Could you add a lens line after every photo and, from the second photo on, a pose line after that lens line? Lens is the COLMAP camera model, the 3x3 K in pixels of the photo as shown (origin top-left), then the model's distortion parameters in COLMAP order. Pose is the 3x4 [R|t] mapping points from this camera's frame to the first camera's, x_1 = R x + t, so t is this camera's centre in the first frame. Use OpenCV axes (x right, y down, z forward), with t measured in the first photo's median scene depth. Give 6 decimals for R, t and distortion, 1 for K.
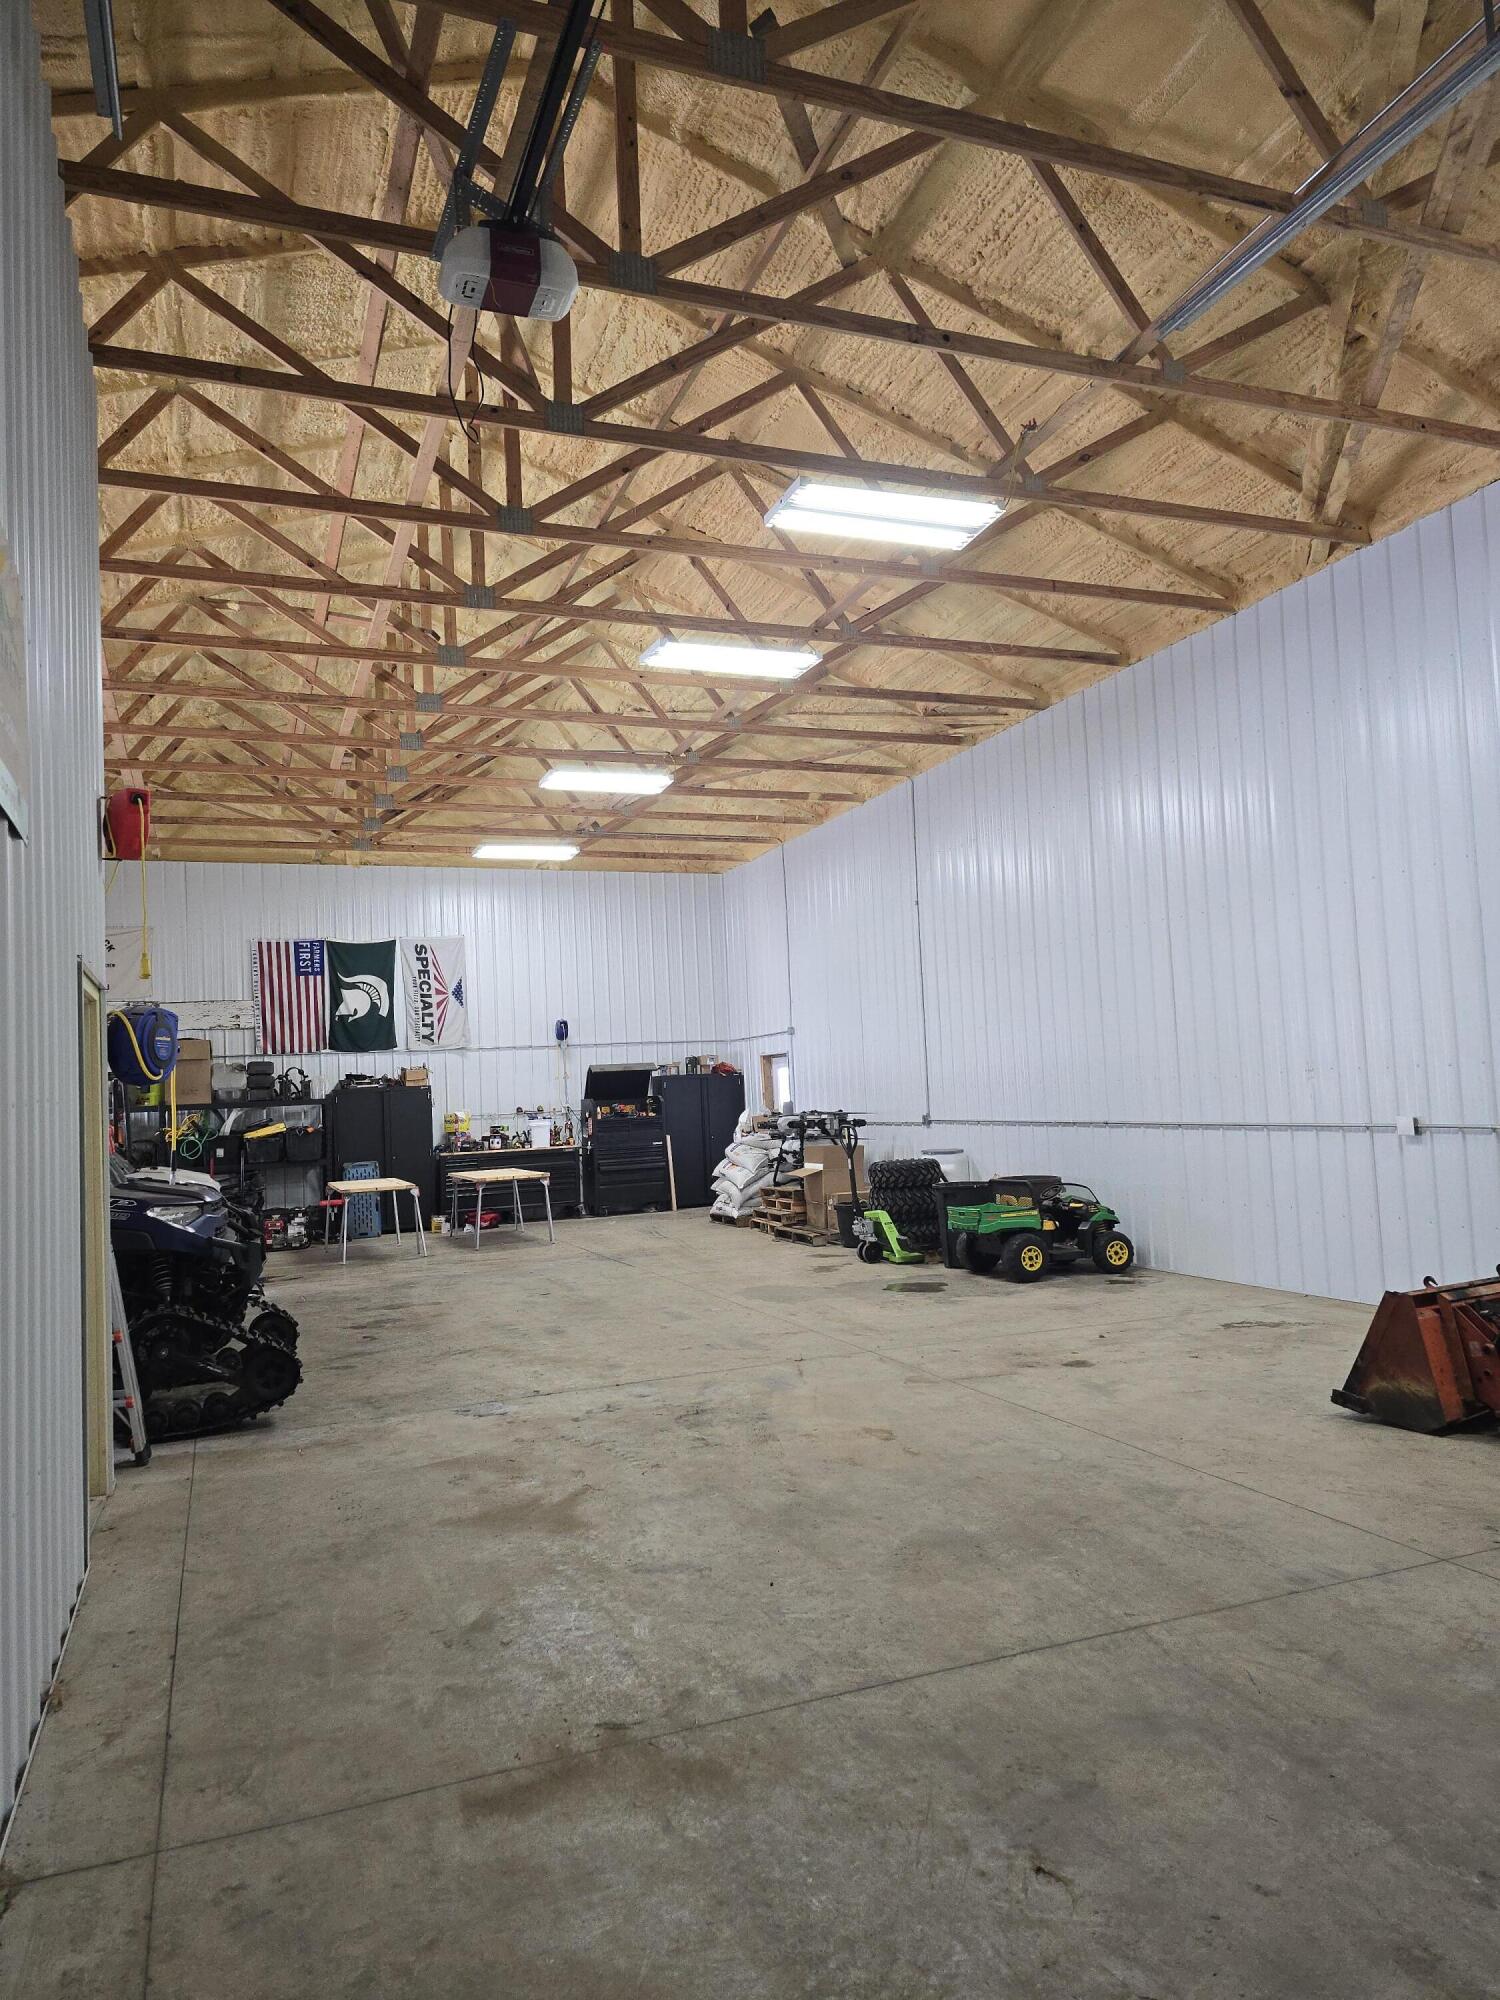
lens RADIAL K [[1307.4, 0, 750.0], [0, 1307.4, 1000.0], [0, 0, 1]] dist [0.088456, -0.096399]
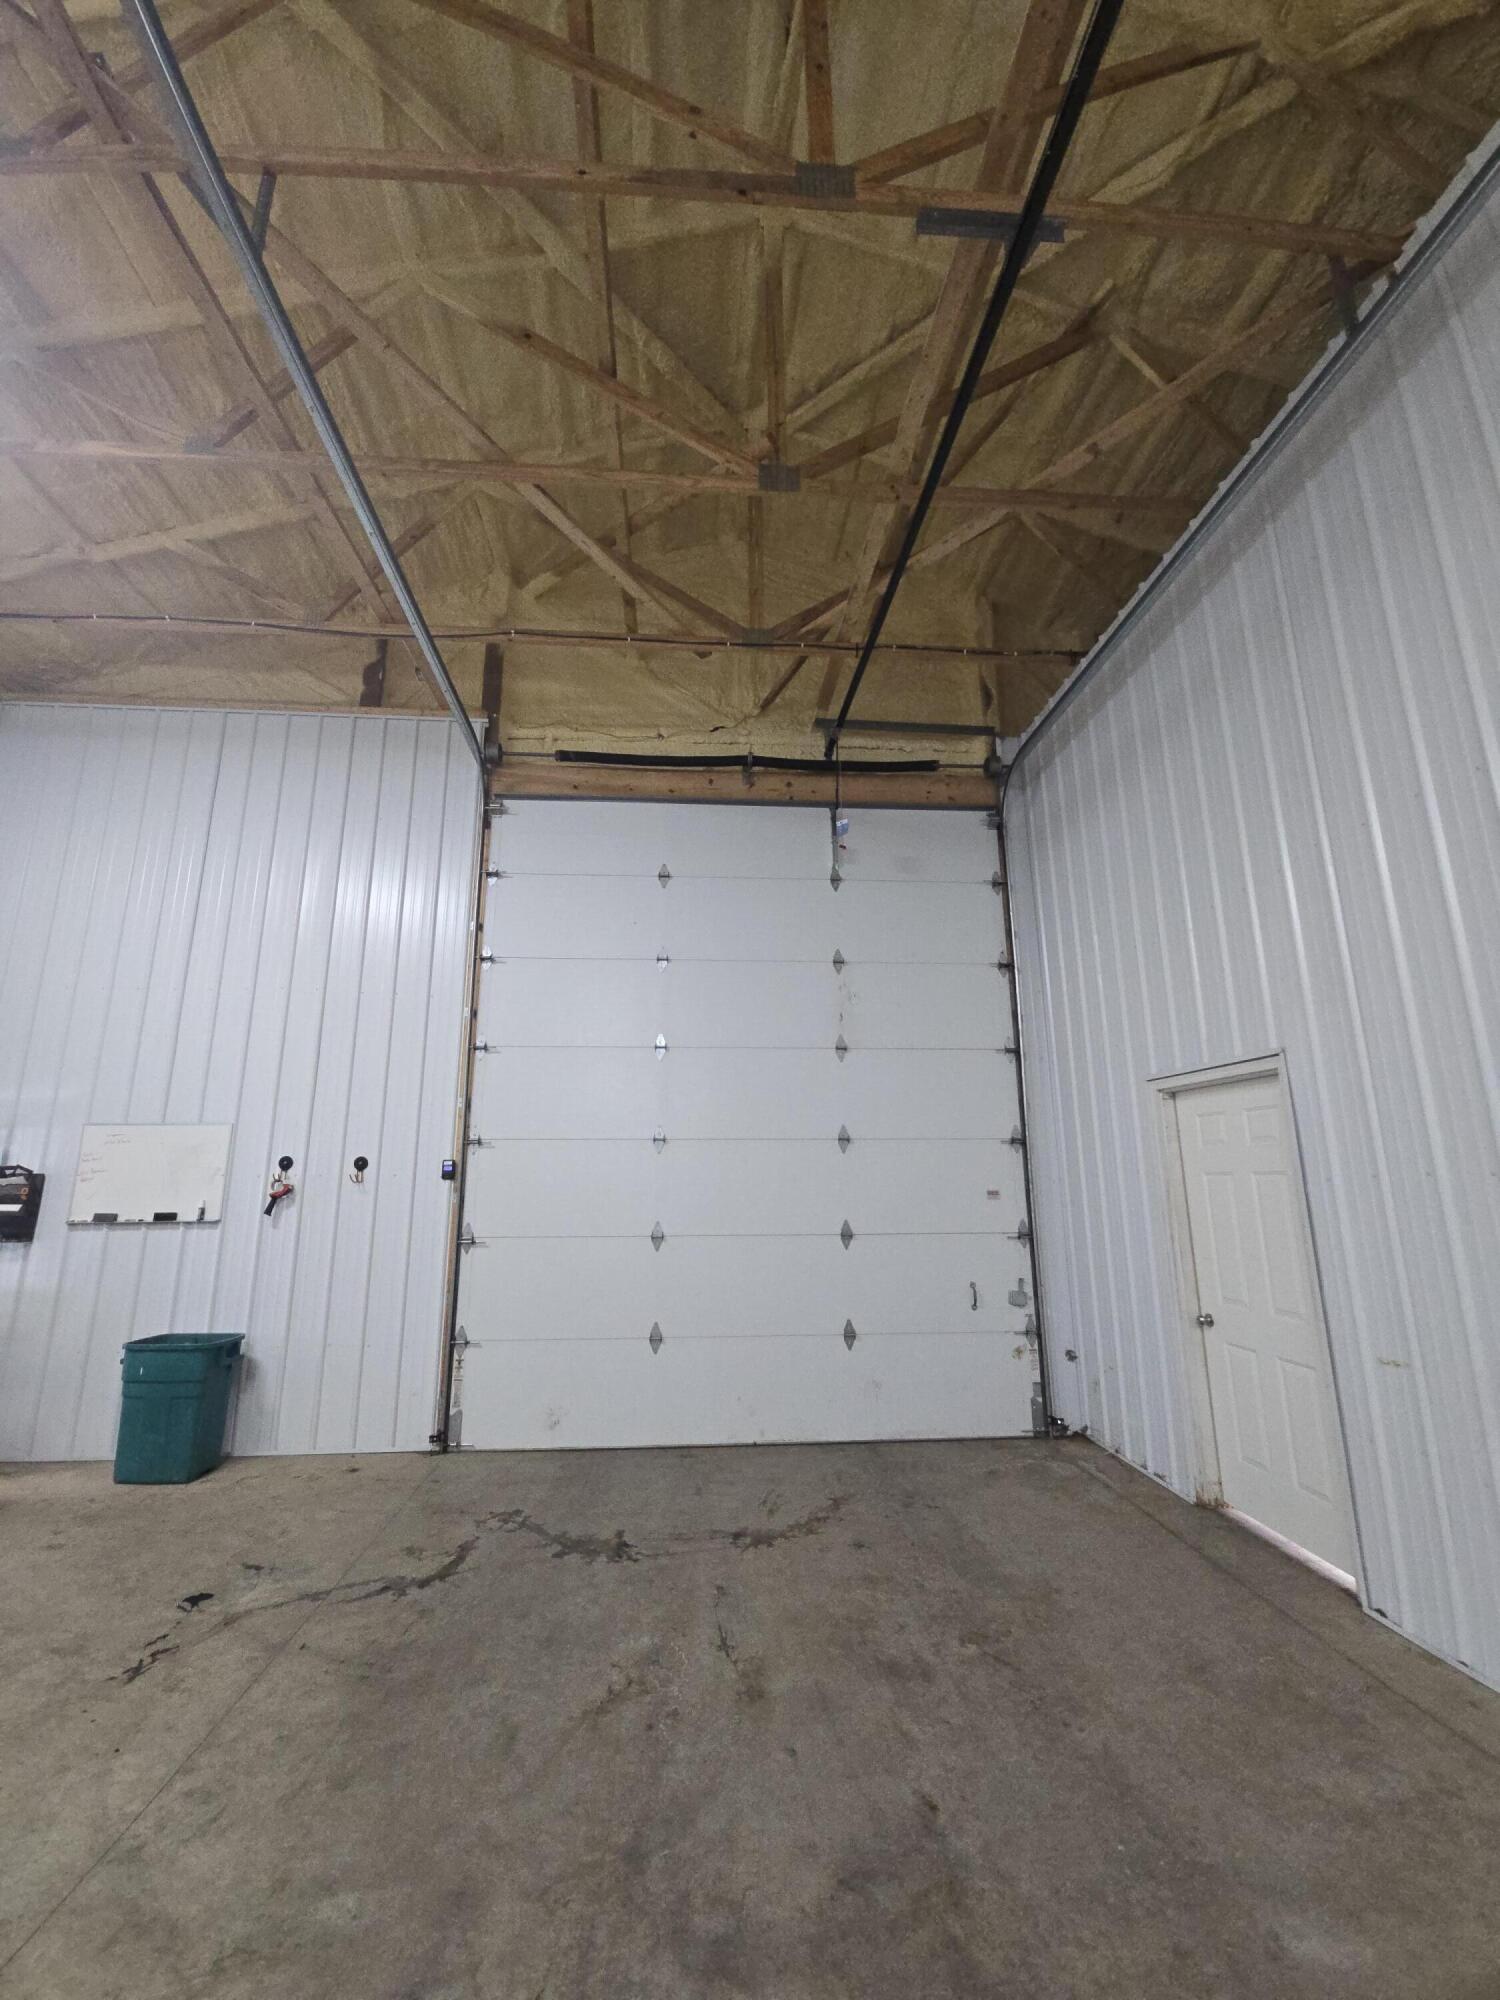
lens RADIAL K [[805.6, 0, 750.0], [0, 805.6, 1000.0], [0, 0, 1]] dist [0.001353, -0.012236]
pose [[-0.957341, 0.106867, 0.268472, 0.018258], [0.026882, 0.958007, -0.285482, 0.020826], [-0.287707, -0.266086, -0.920012, 0.390217]]
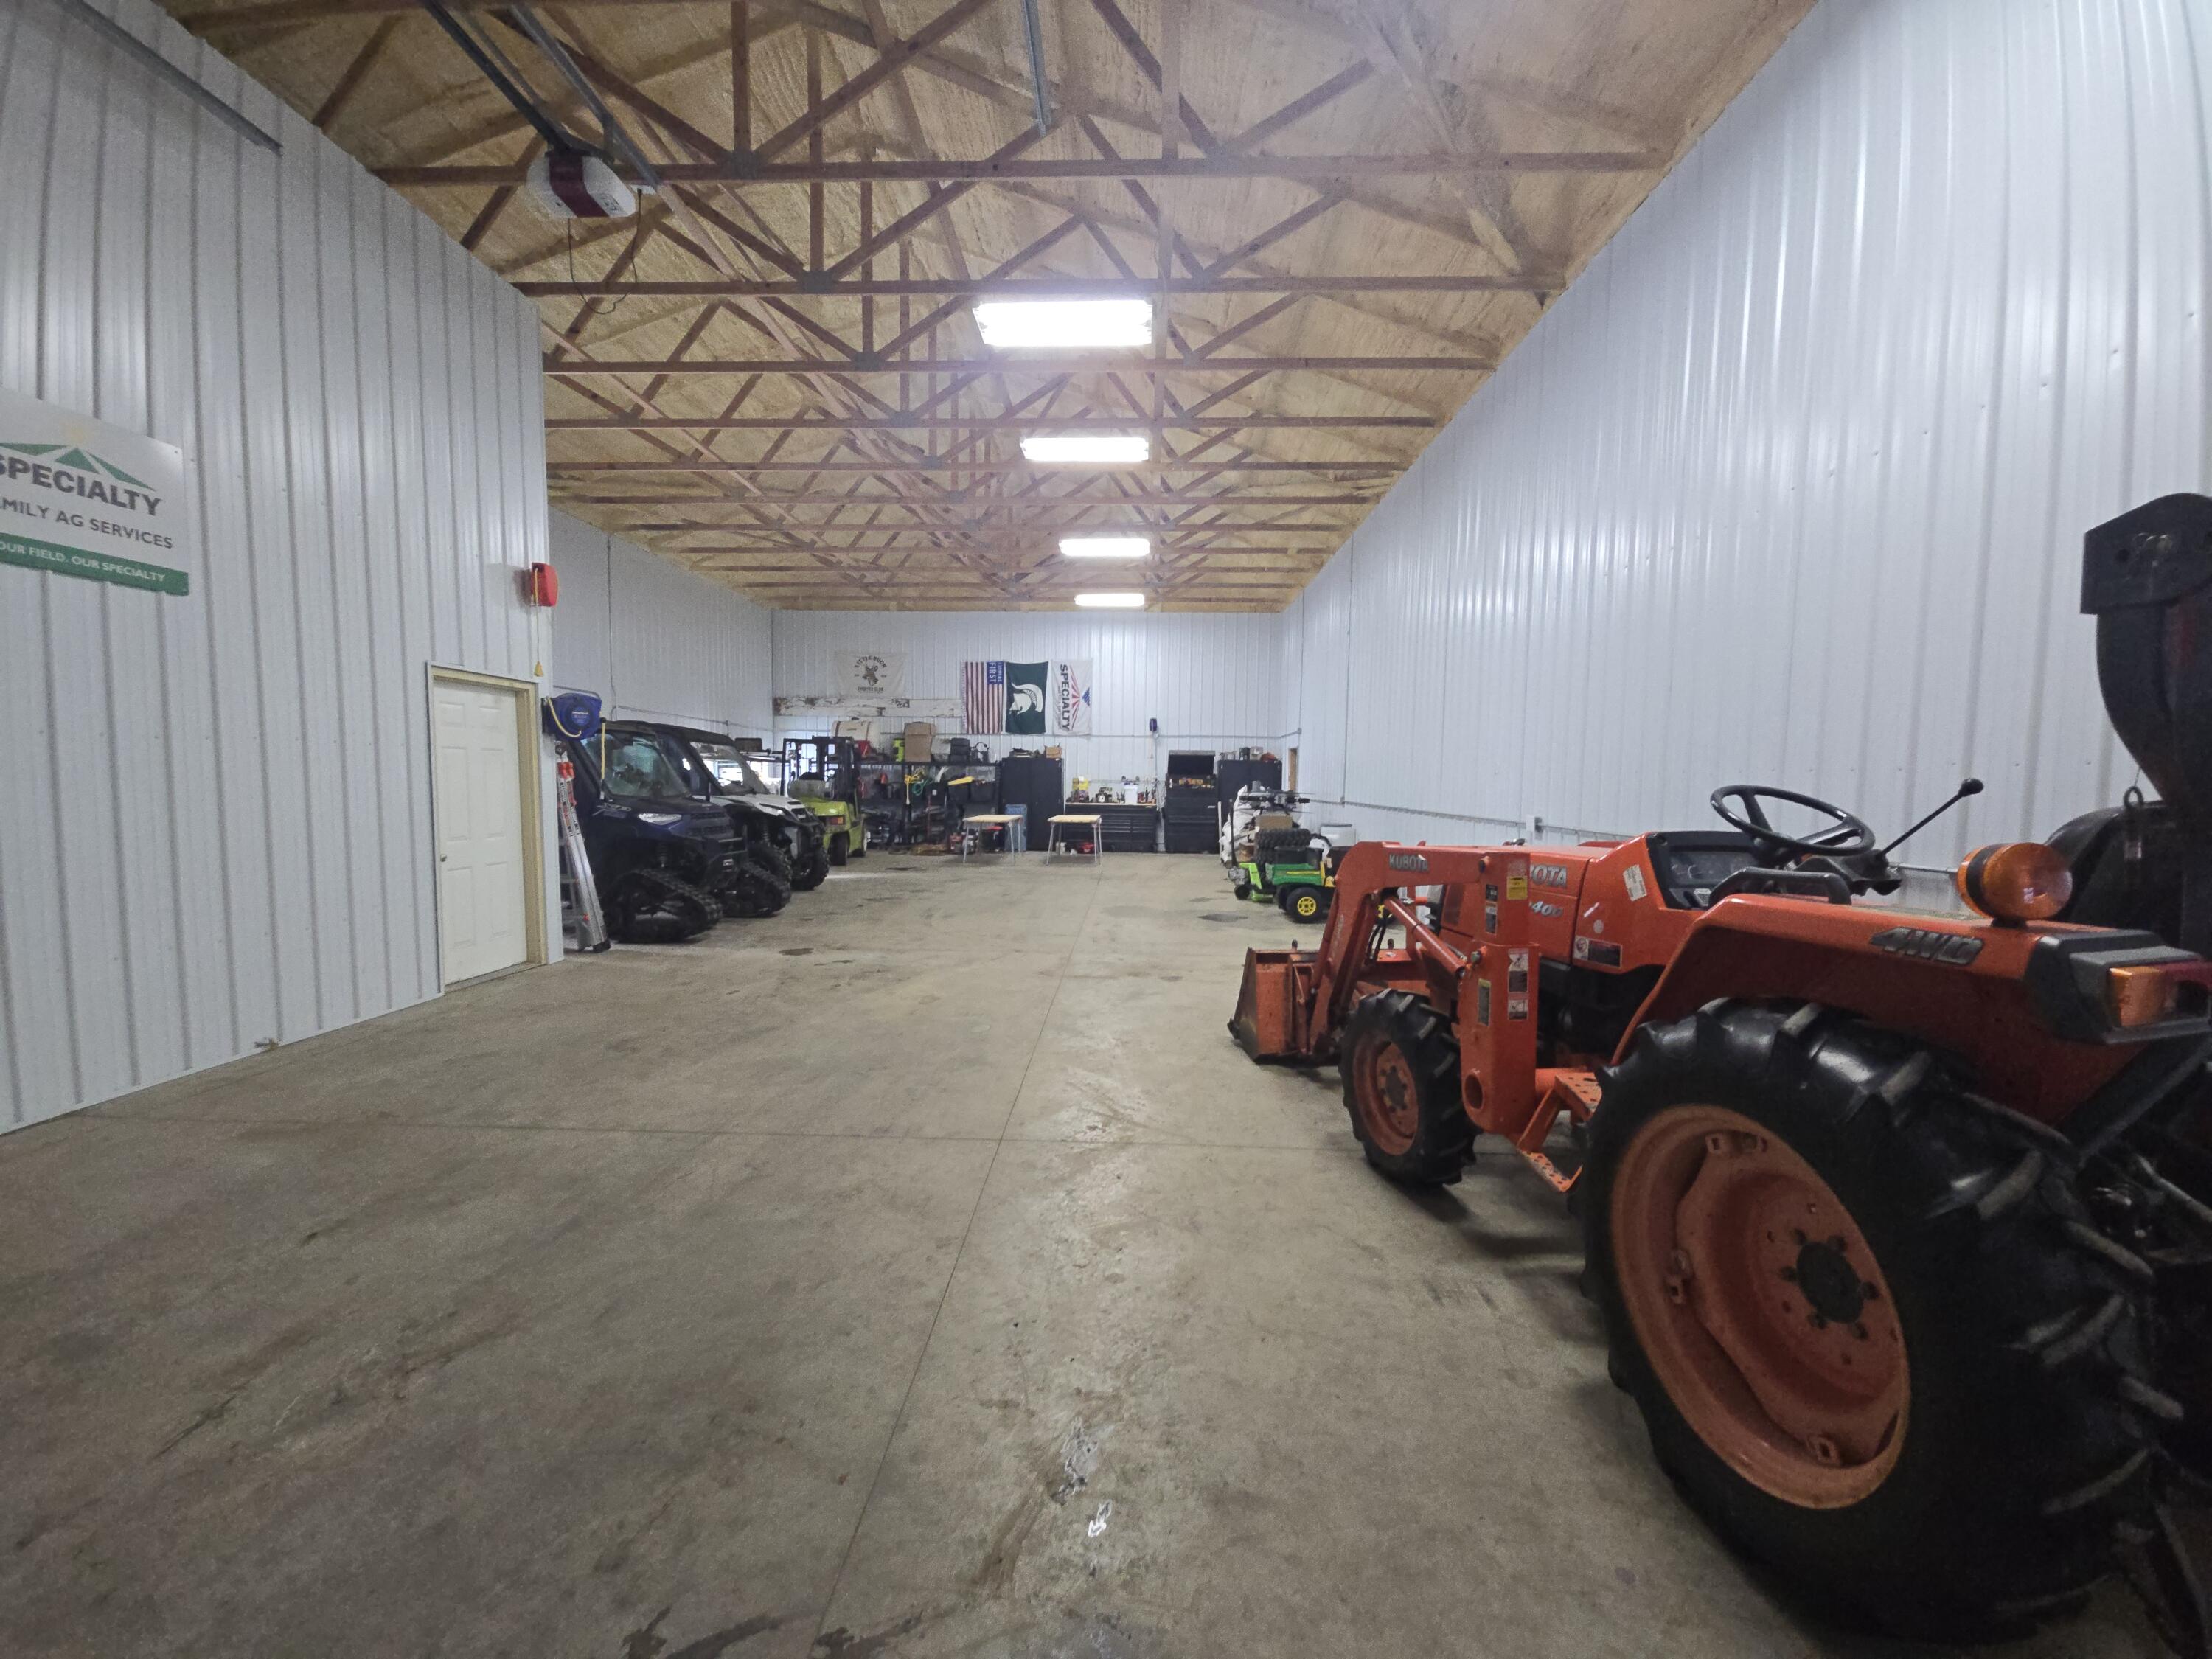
lens RADIAL K [[893.0, 0, 1106.0], [0, 893.0, 829.5], [0, 0, 1]] dist [0.002969, 0.000205]
pose [[0.917915, 0.079166, -0.388799, 0.286863], [-0.025872, 0.989750, 0.140449, -0.000205], [0.395932, -0.118862, 0.910554, 0.090032]]
